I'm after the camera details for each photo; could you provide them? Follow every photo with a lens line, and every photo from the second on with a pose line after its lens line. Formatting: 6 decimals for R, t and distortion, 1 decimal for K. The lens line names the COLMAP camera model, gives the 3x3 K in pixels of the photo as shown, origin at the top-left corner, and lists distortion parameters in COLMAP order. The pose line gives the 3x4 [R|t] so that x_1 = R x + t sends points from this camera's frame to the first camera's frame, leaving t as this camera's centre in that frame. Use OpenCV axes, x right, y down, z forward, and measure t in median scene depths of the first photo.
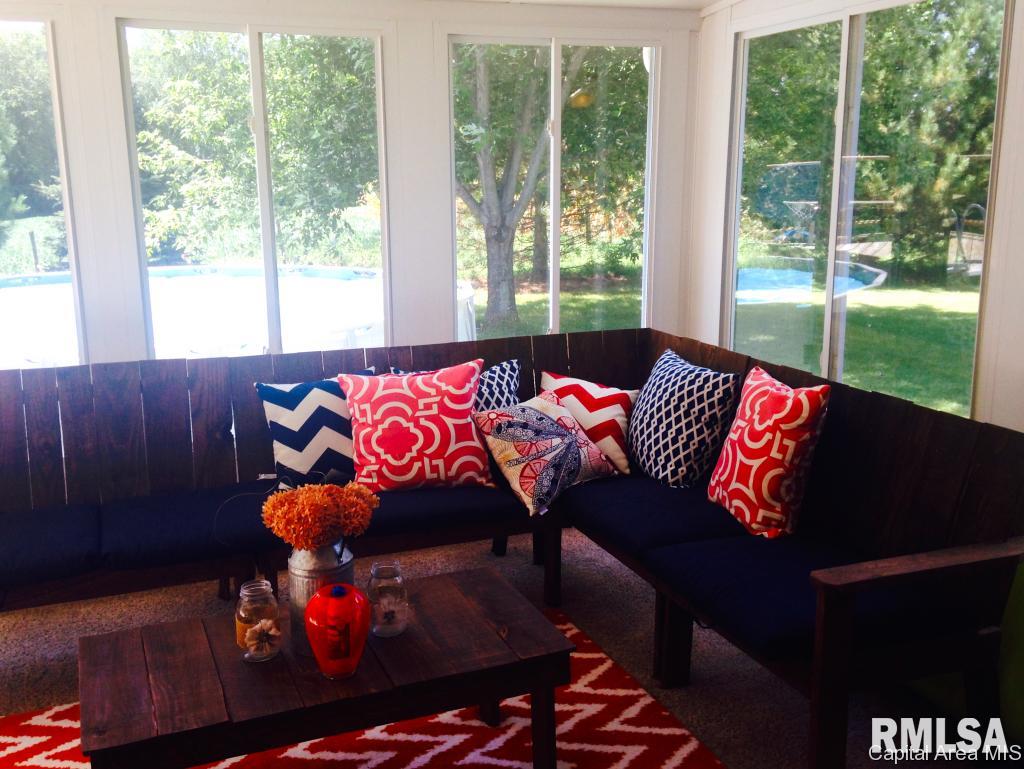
lens RADIAL K [[947.3, 0, 512.1], [0, 947.3, 381.6], [0, 0, 1]] dist [0.230541, -0.418752]
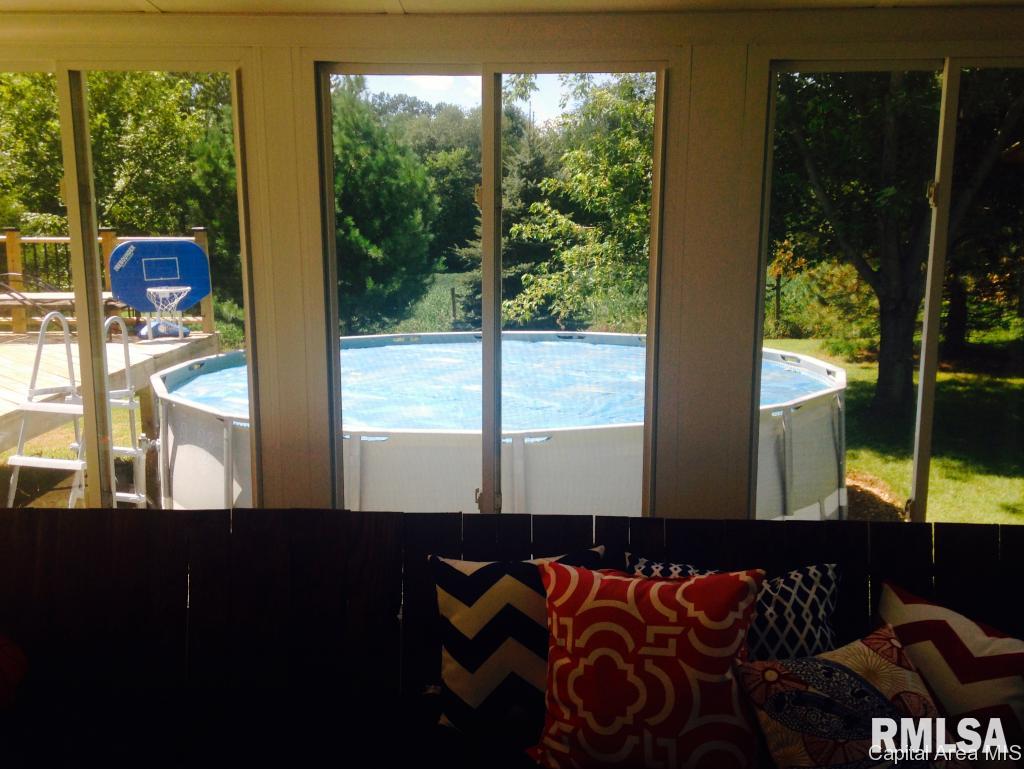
lens RADIAL K [[947.3, 0, 512.1], [0, 947.3, 381.6], [0, 0, 1]] dist [0.230541, -0.418752]
pose [[0.920081, 0.073166, -0.384835, 0.049915], [-0.096854, 0.994390, -0.042507, -0.102871], [0.379566, 0.076383, 0.922006, 0.367311]]
